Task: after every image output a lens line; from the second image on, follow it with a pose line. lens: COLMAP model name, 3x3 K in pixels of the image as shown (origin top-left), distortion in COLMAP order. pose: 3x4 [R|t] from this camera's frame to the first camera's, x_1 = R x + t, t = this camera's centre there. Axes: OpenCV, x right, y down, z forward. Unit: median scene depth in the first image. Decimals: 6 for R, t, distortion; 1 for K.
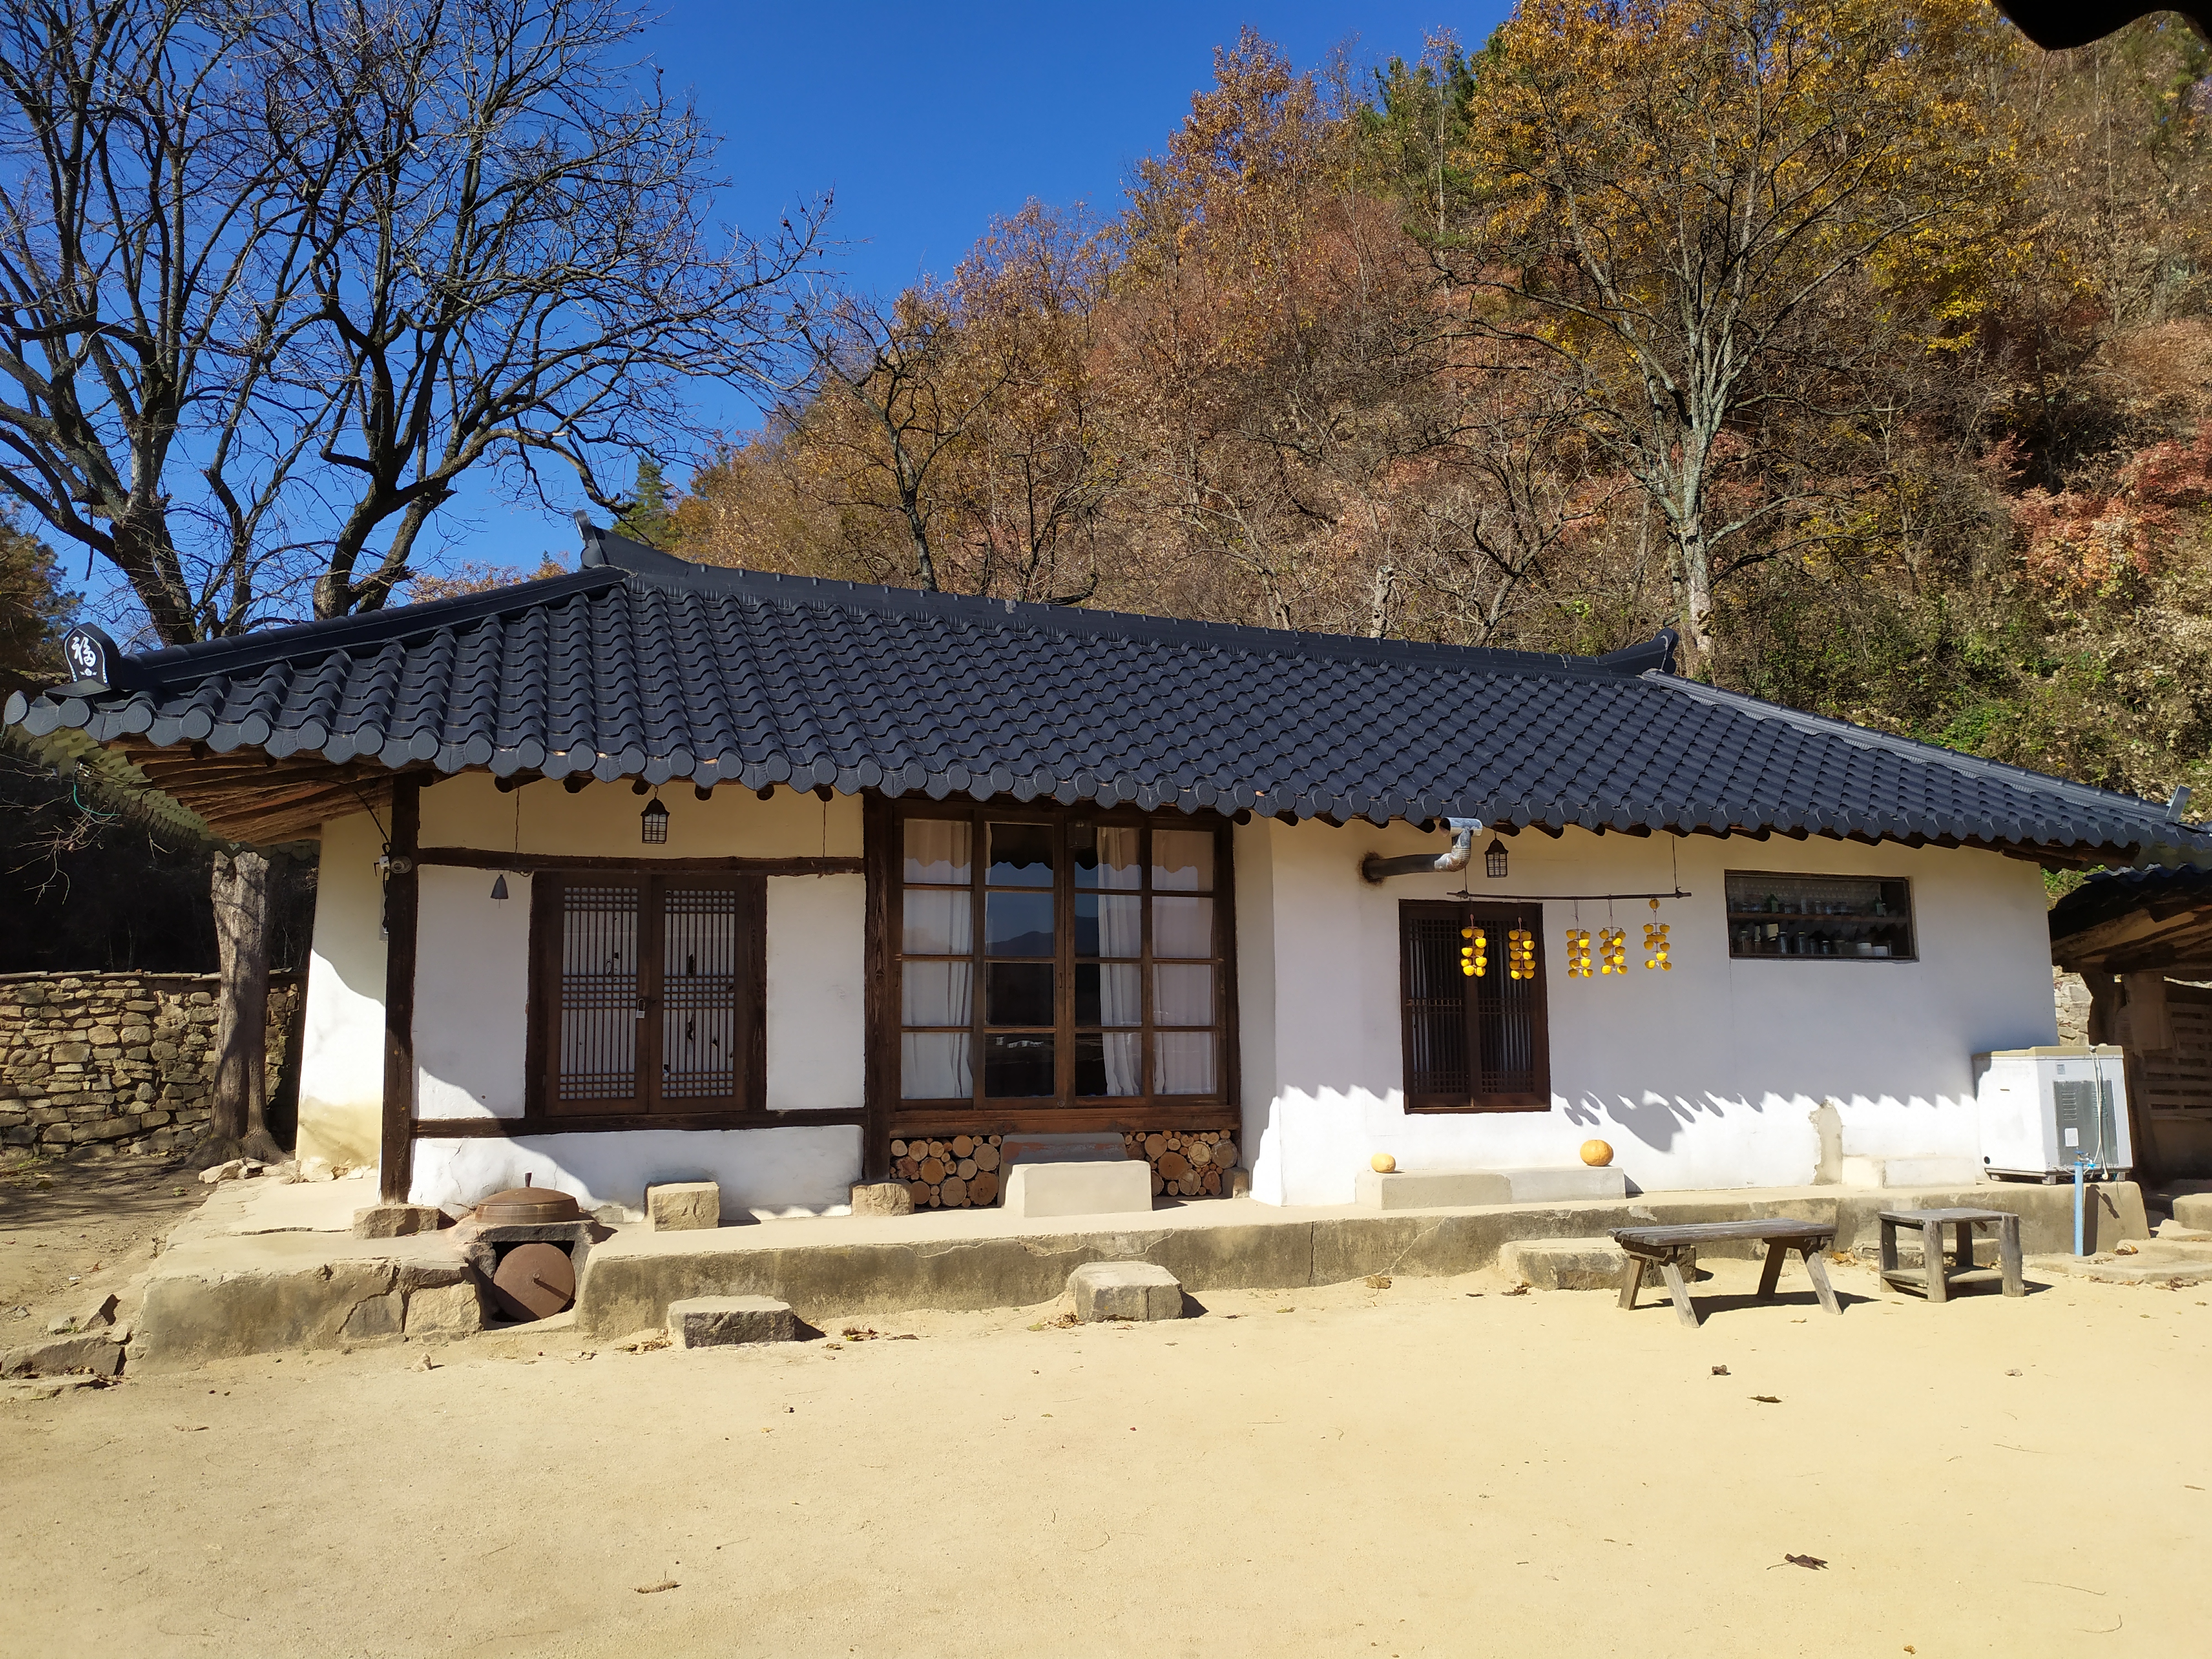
lens RADIAL K [[1619.2, 0, 1123.5], [0, 1619.2, 843.3], [0, 0, 1]] dist [0.063941, -0.051321]
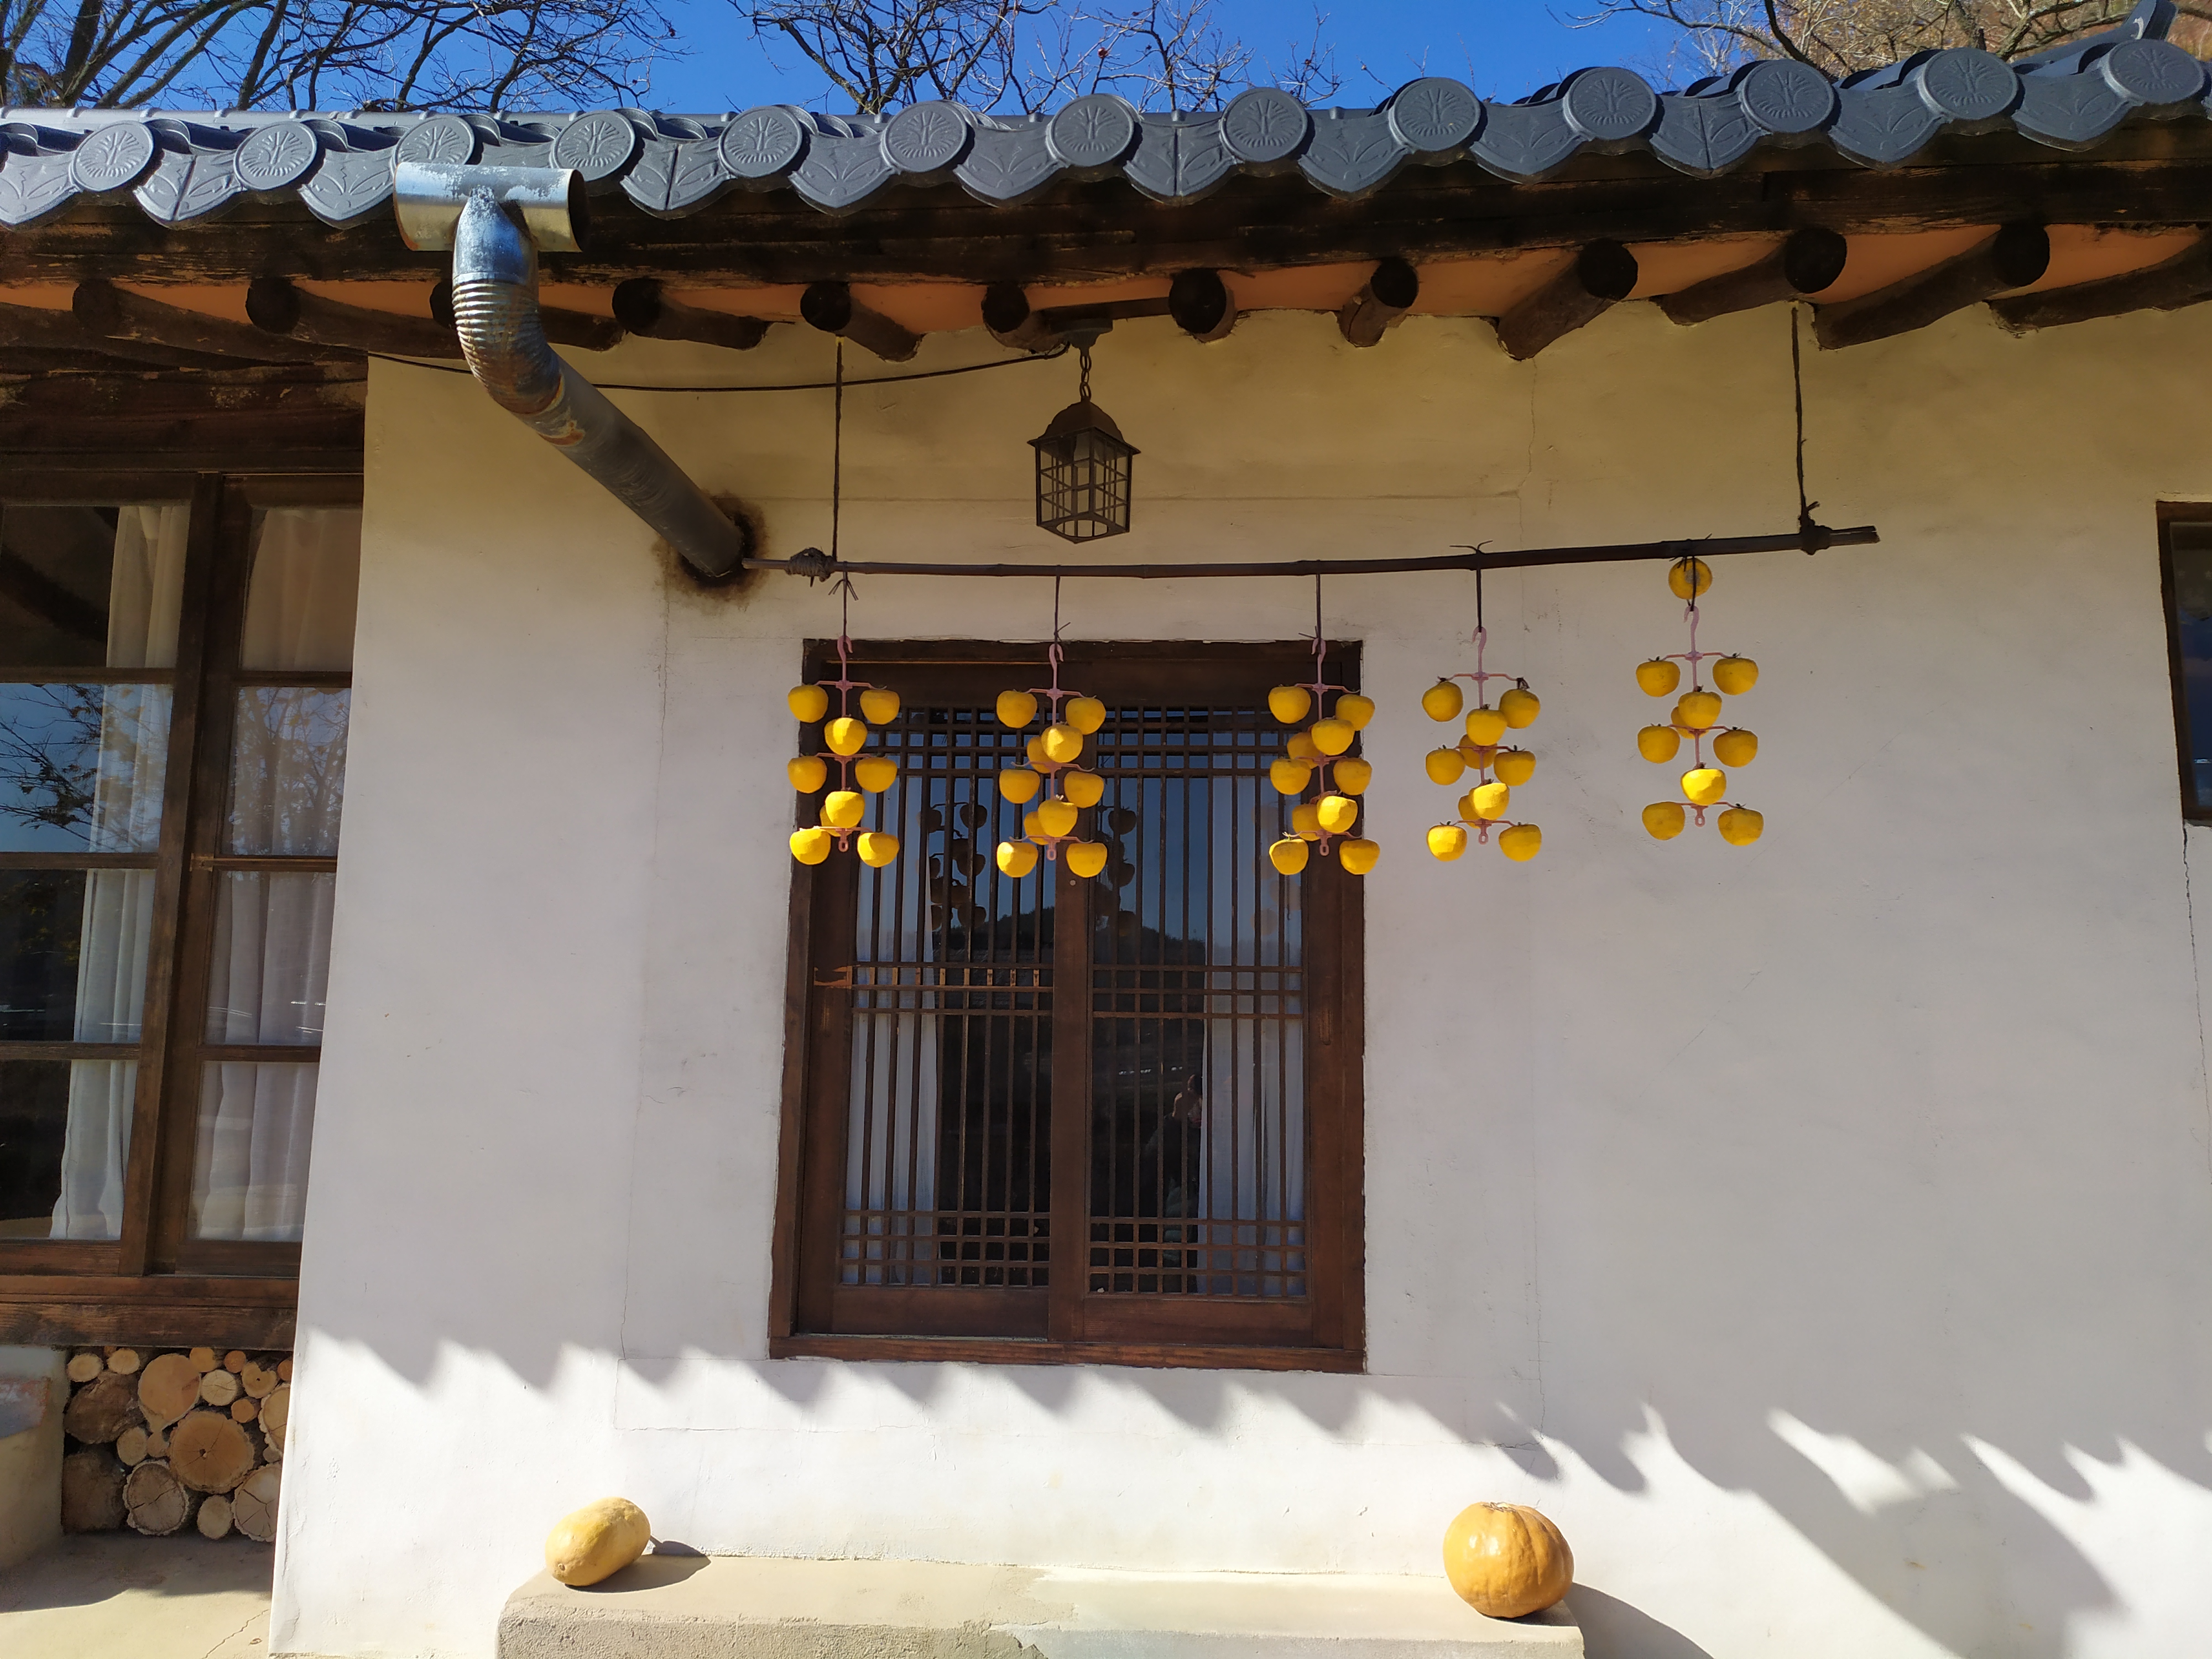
lens RADIAL K [[1648.7, 0, 1169.4], [0, 1648.7, 833.0], [0, 0, 1]] dist [0.075086, -0.068844]
pose [[0.913675, -0.034306, -0.404994, 0.375436], [0.026779, 0.999347, -0.024238, 0.084732], [0.405561, 0.011300, 0.913998, 0.780588]]
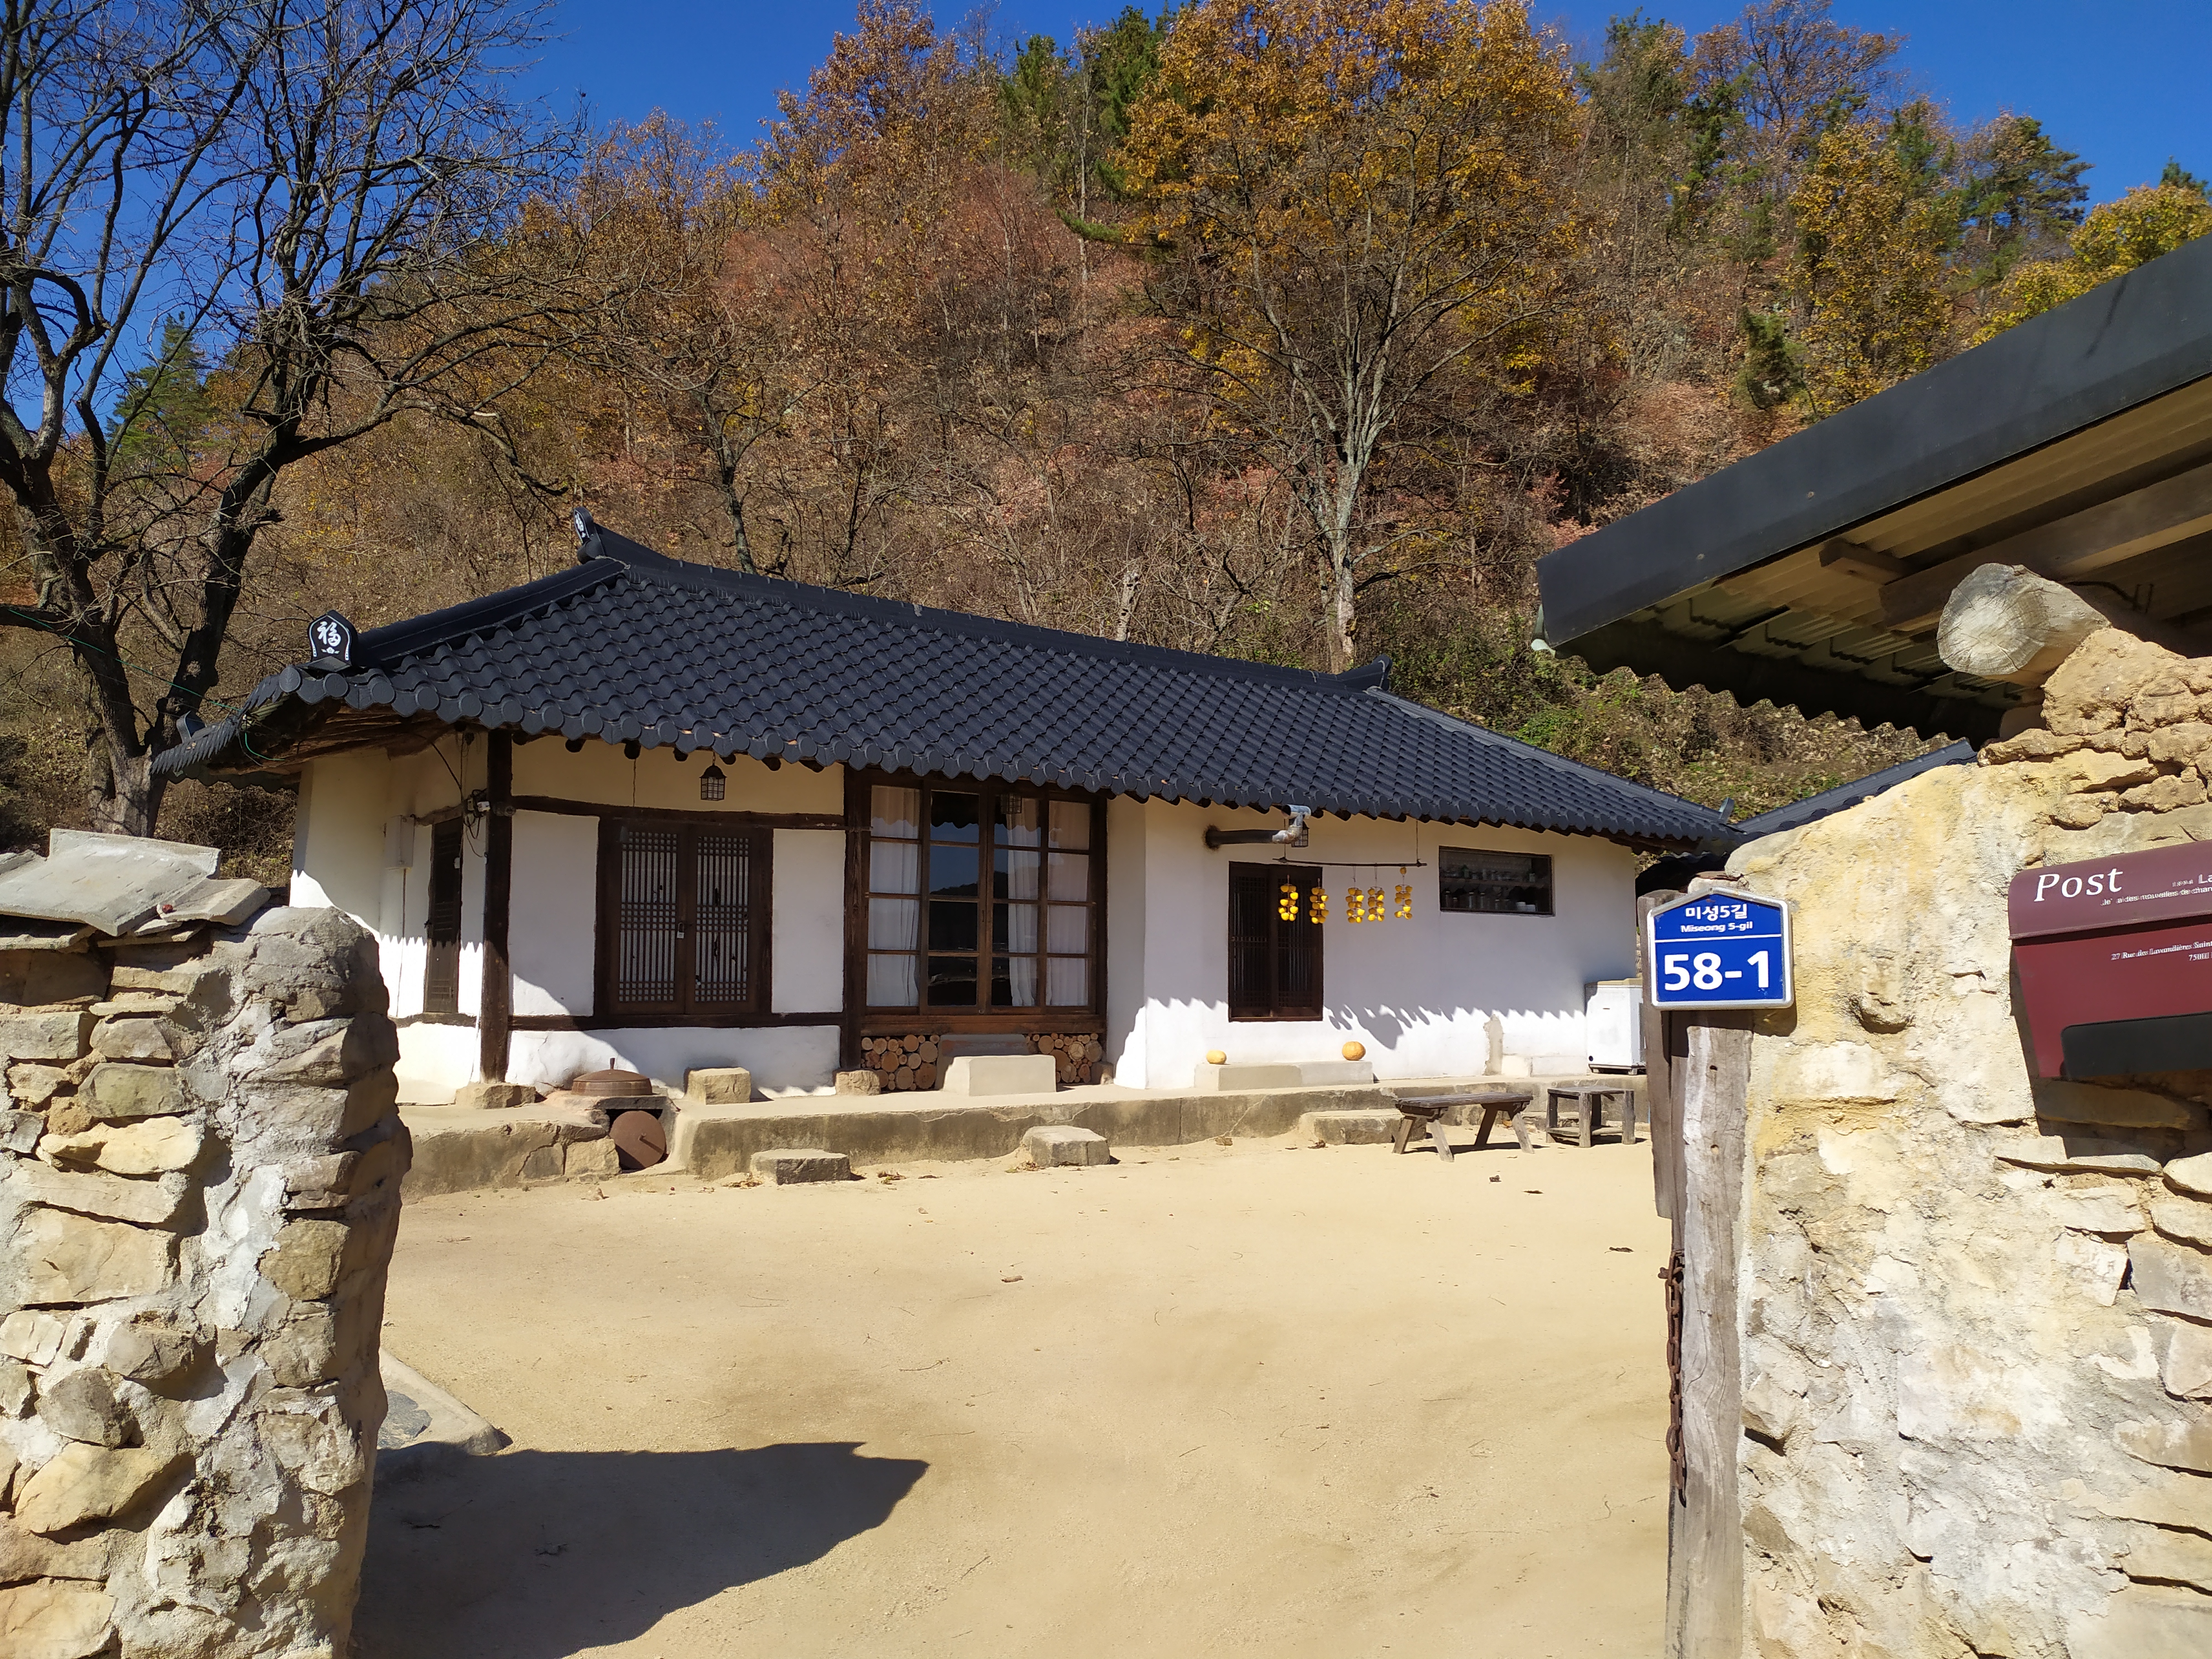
lens RADIAL K [[1593.7, 0, 1106.9], [0, 1593.7, 864.9], [0, 0, 1]] dist [0.053833, 0.001033]
pose [[0.966095, 0.033080, 0.256059, -0.273188], [-0.046505, 0.997833, 0.046552, -0.019576], [-0.253964, -0.056882, 0.965540, -0.245357]]
